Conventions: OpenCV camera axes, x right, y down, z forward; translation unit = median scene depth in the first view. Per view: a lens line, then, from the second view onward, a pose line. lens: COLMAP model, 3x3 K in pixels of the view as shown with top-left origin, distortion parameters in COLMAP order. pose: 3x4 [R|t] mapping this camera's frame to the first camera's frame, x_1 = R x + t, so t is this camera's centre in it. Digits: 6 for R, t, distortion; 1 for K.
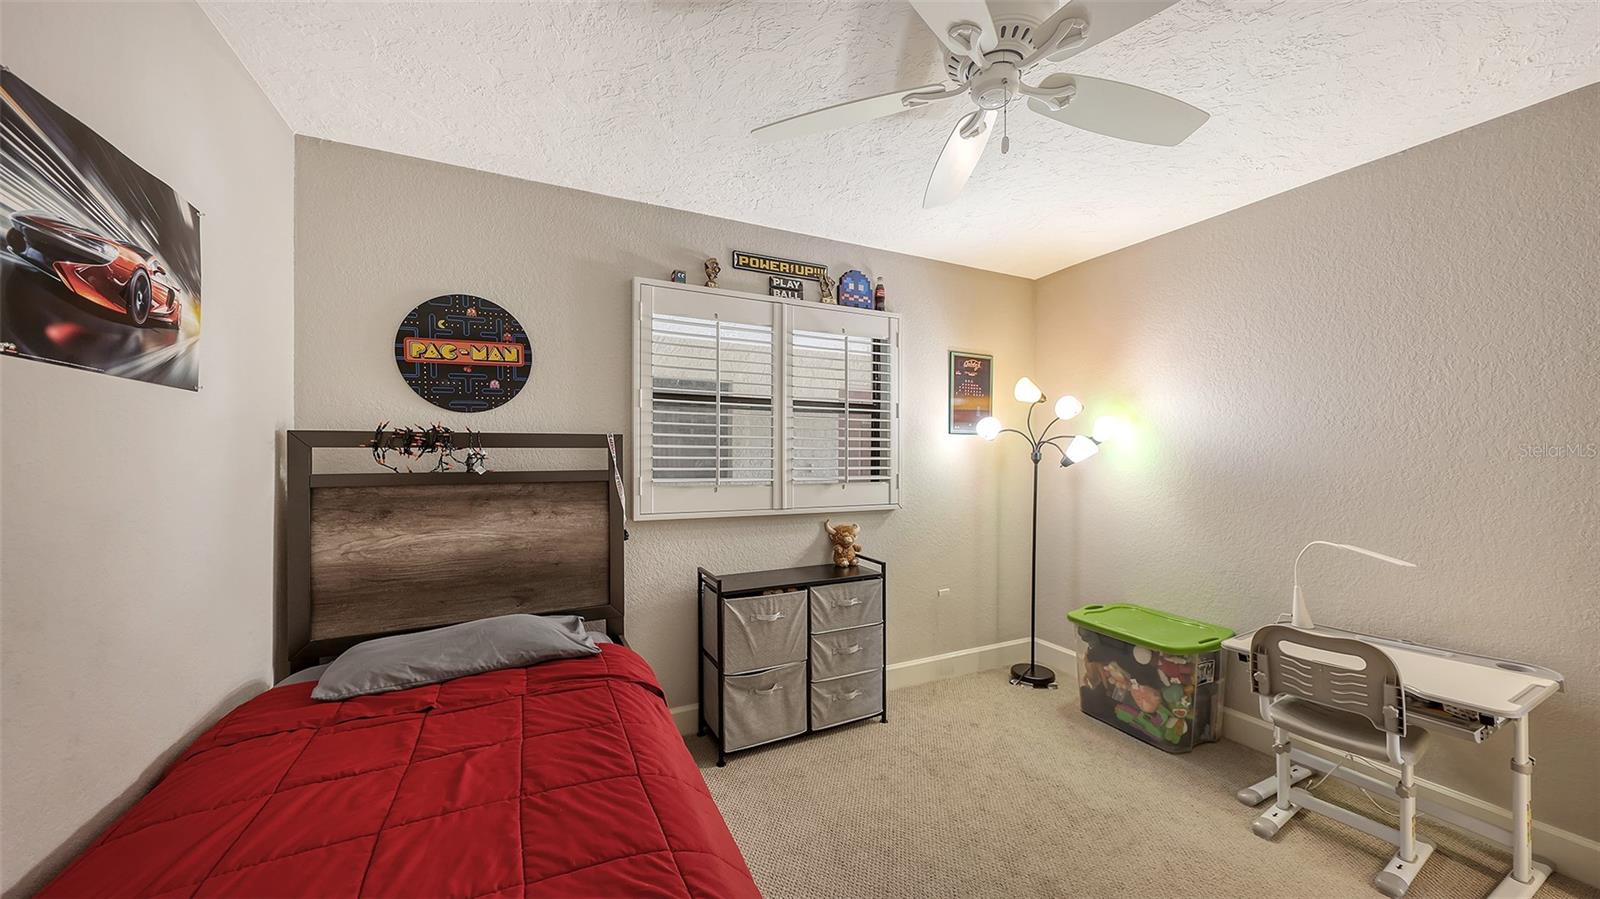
lens RADIAL K [[557.1, 0, 792.4], [0, 557.1, 447.7], [0, 0, 1]] dist [0.005654, -0.000981]
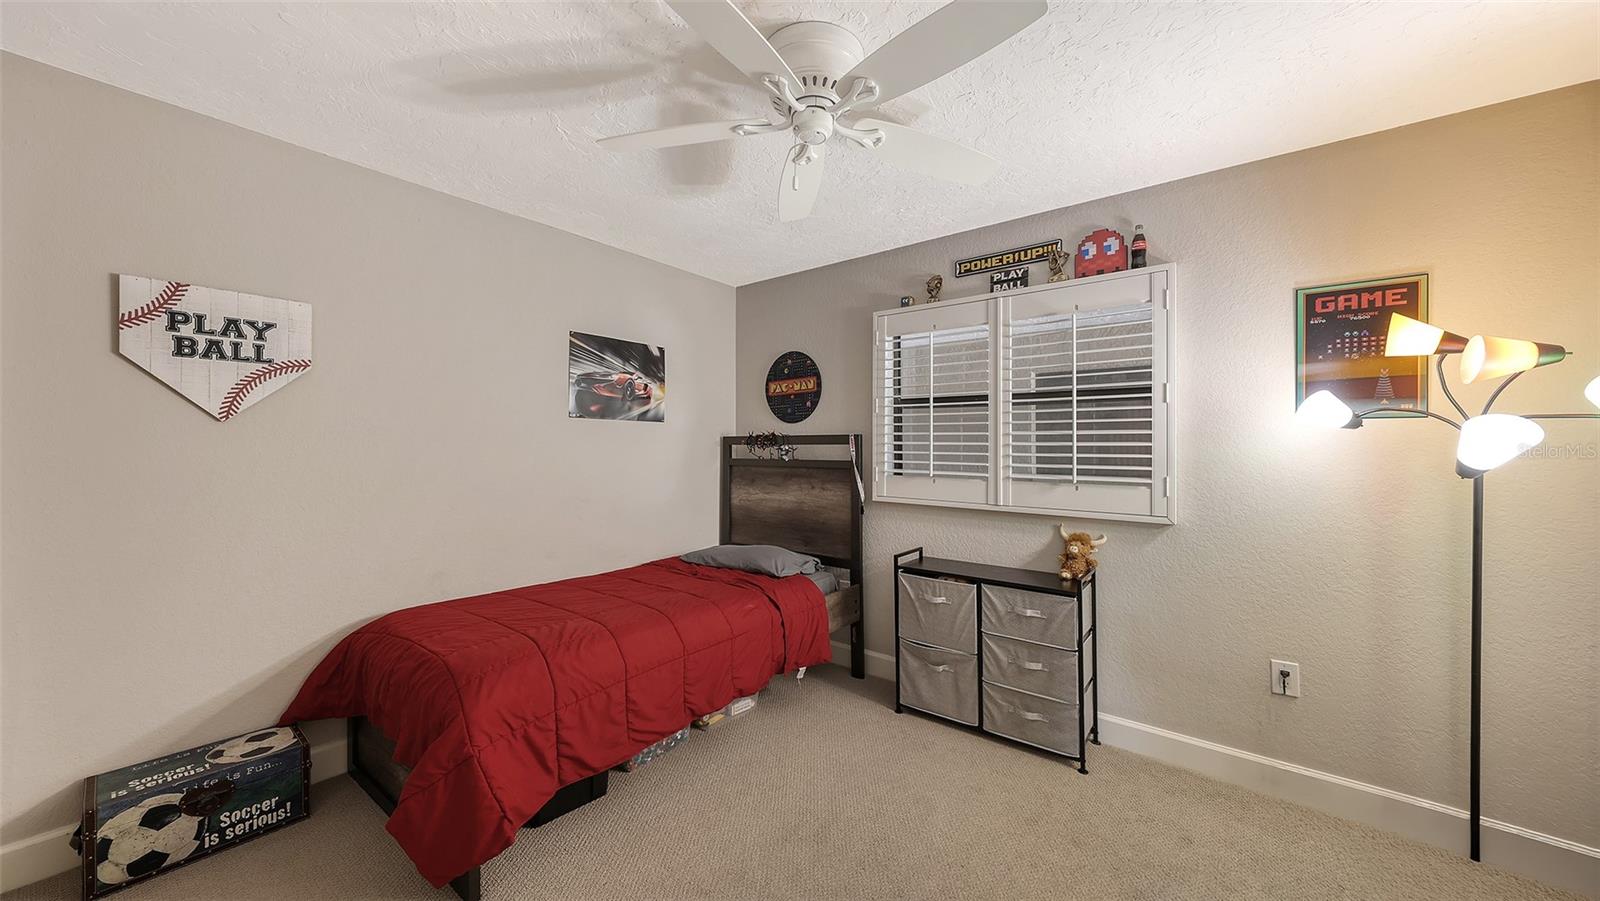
lens RADIAL K [[557.1, 0, 805.7], [0, 557.1, 440.6], [0, 0, 1]] dist [0.005654, -0.000981]
pose [[0.437597, -0.010633, -0.899108, 0.850902], [0.004402, 0.999943, -0.009683, 0.003749], [0.899160, 0.000279, 0.437619, 0.304131]]
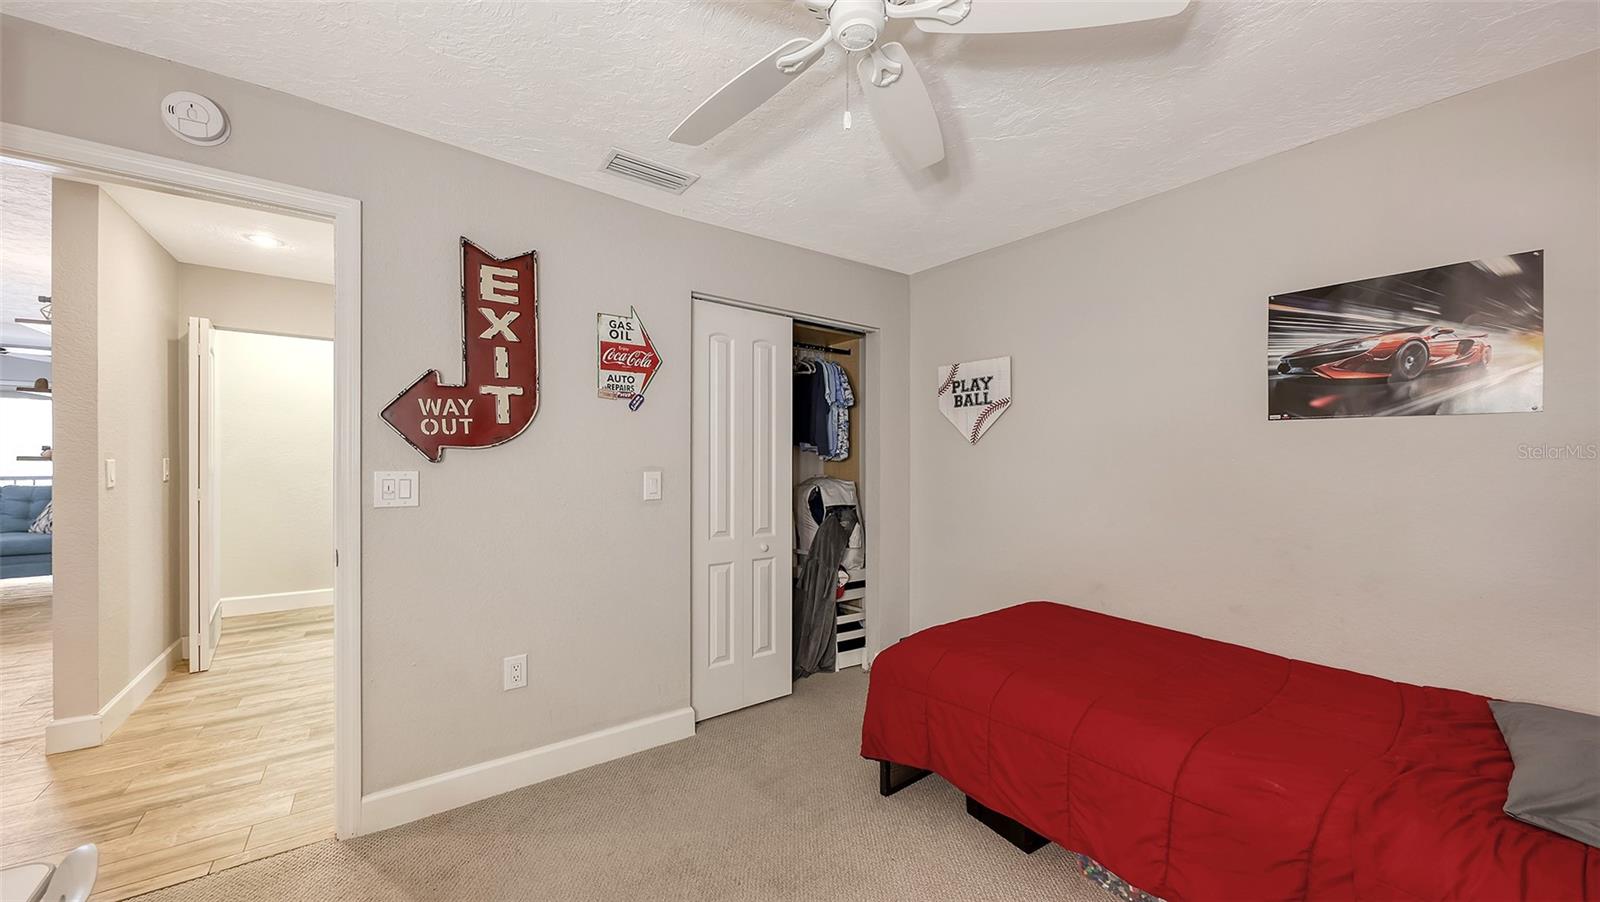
lens RADIAL K [[557.1, 0, 796.7], [0, 557.1, 461.3], [0, 0, 1]] dist [0.005654, -0.000981]
pose [[-0.983061, 0.000079, -0.183280, 0.371073], [-0.000976, 0.999983, 0.005664, -0.003334], [0.183277, 0.005747, -0.983044, 1.124752]]
